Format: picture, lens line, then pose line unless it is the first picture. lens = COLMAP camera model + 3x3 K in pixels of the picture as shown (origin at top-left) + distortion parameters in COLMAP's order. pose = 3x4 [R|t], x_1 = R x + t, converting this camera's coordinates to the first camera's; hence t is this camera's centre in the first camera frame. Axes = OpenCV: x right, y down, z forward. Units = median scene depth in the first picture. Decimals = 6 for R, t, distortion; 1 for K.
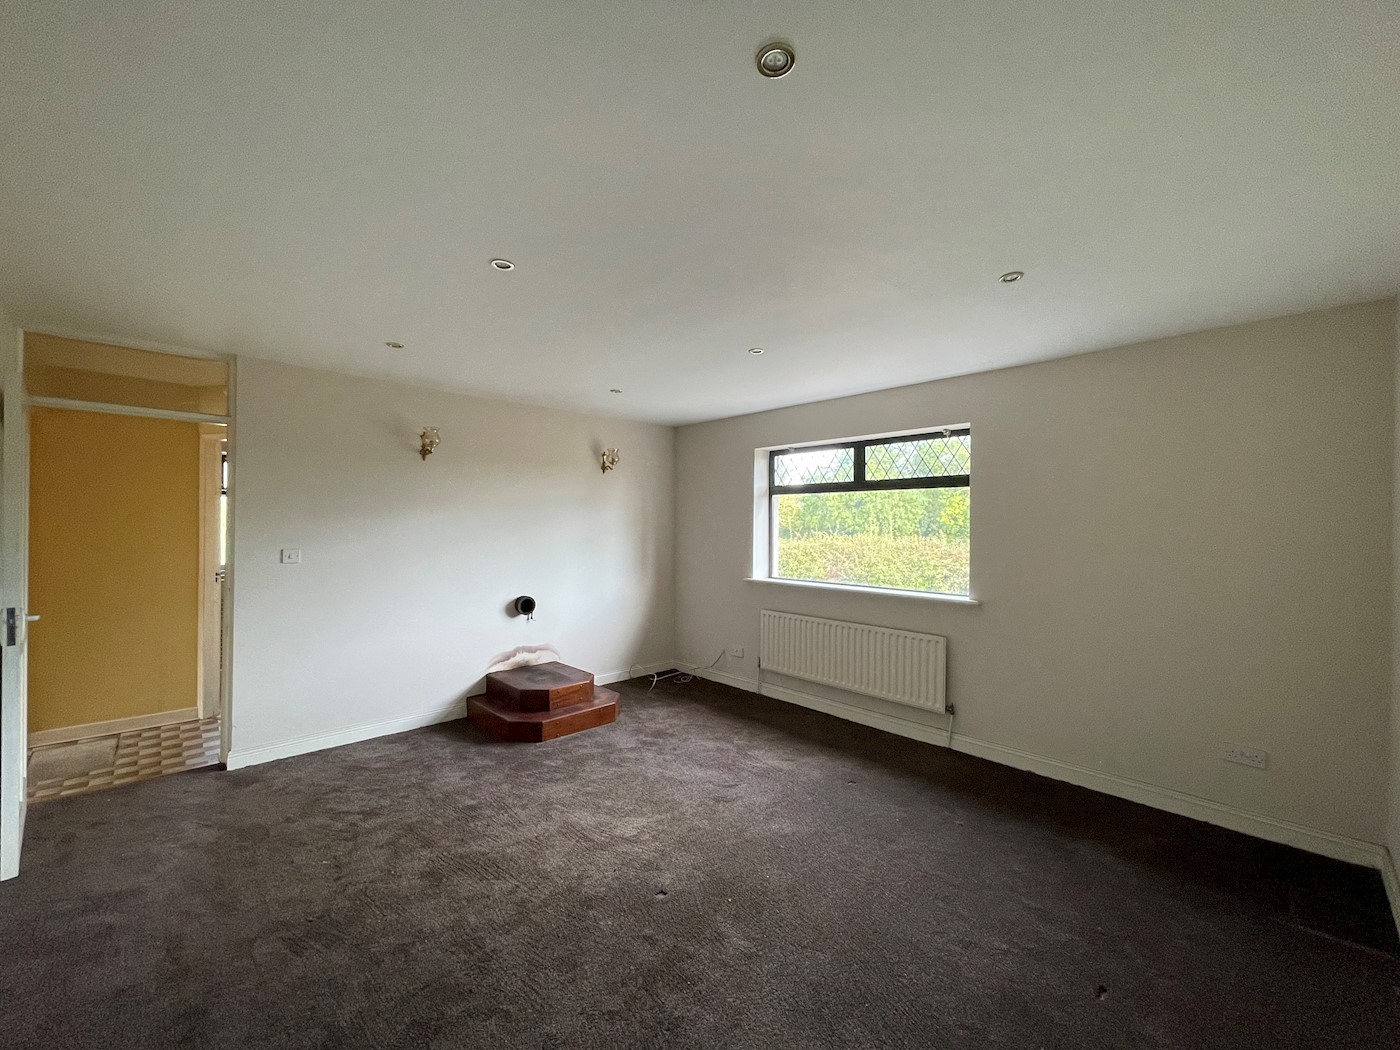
lens RADIAL K [[565.2, 0, 693.8], [0, 565.2, 524.4], [0, 0, 1]] dist [0.001453, 0.000027]
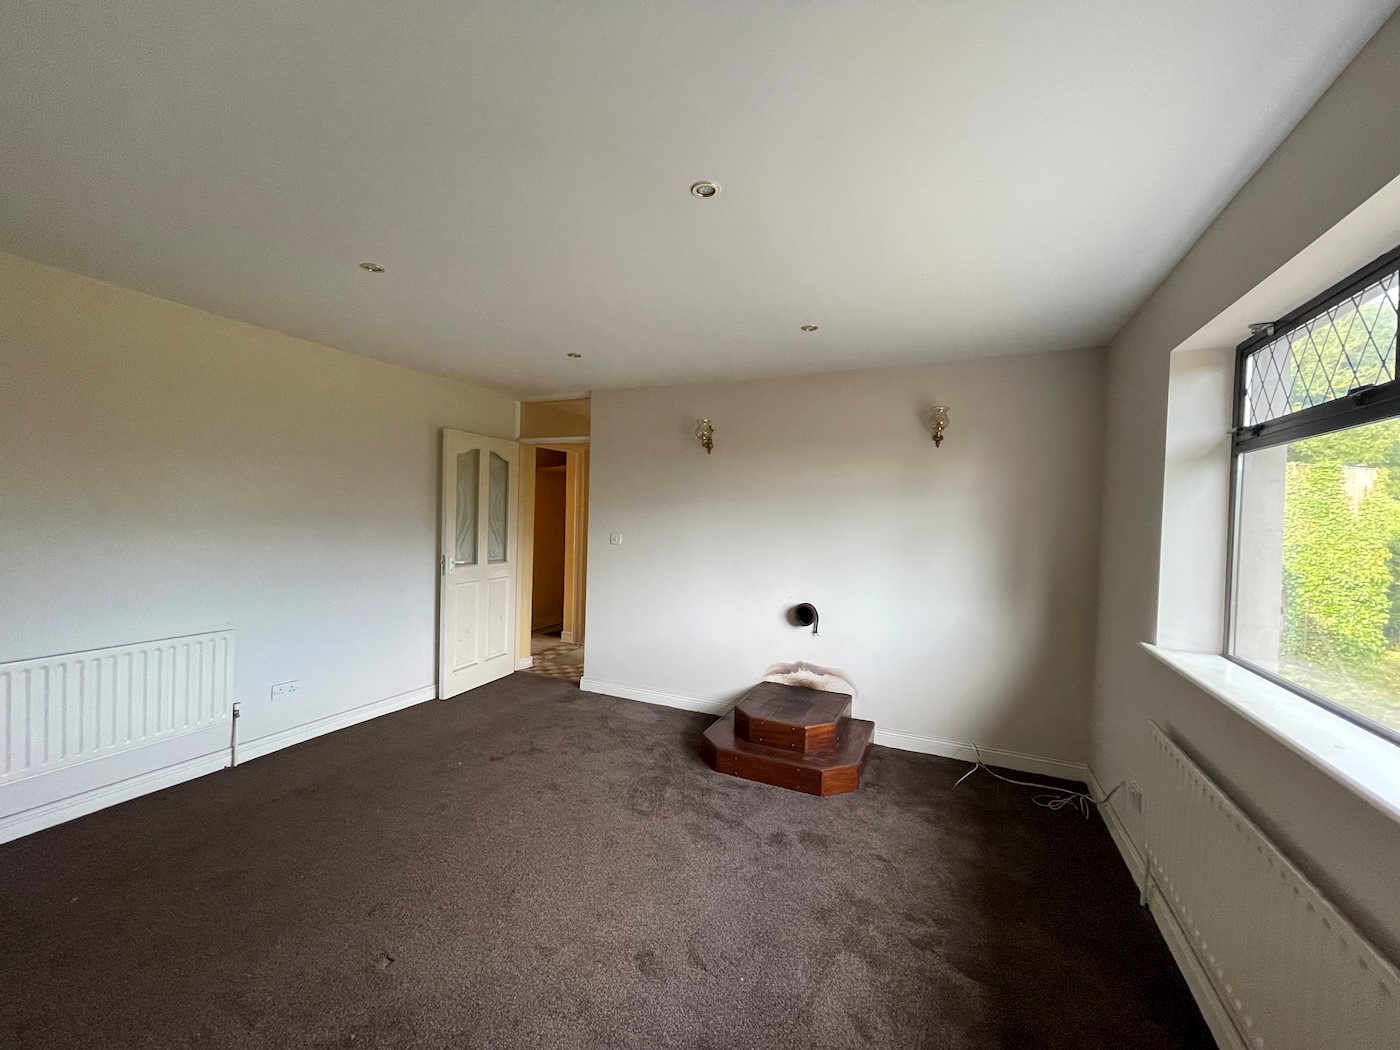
lens RADIAL K [[565.2, 0, 698.9], [0, 565.2, 522.9], [0, 0, 1]] dist [0.001453, 0.000027]
pose [[0.370974, 0.016786, -0.928492, 0.474943], [-0.019993, 0.999749, 0.010086, 0.002624], [0.928428, 0.014822, 0.371216, 0.615663]]
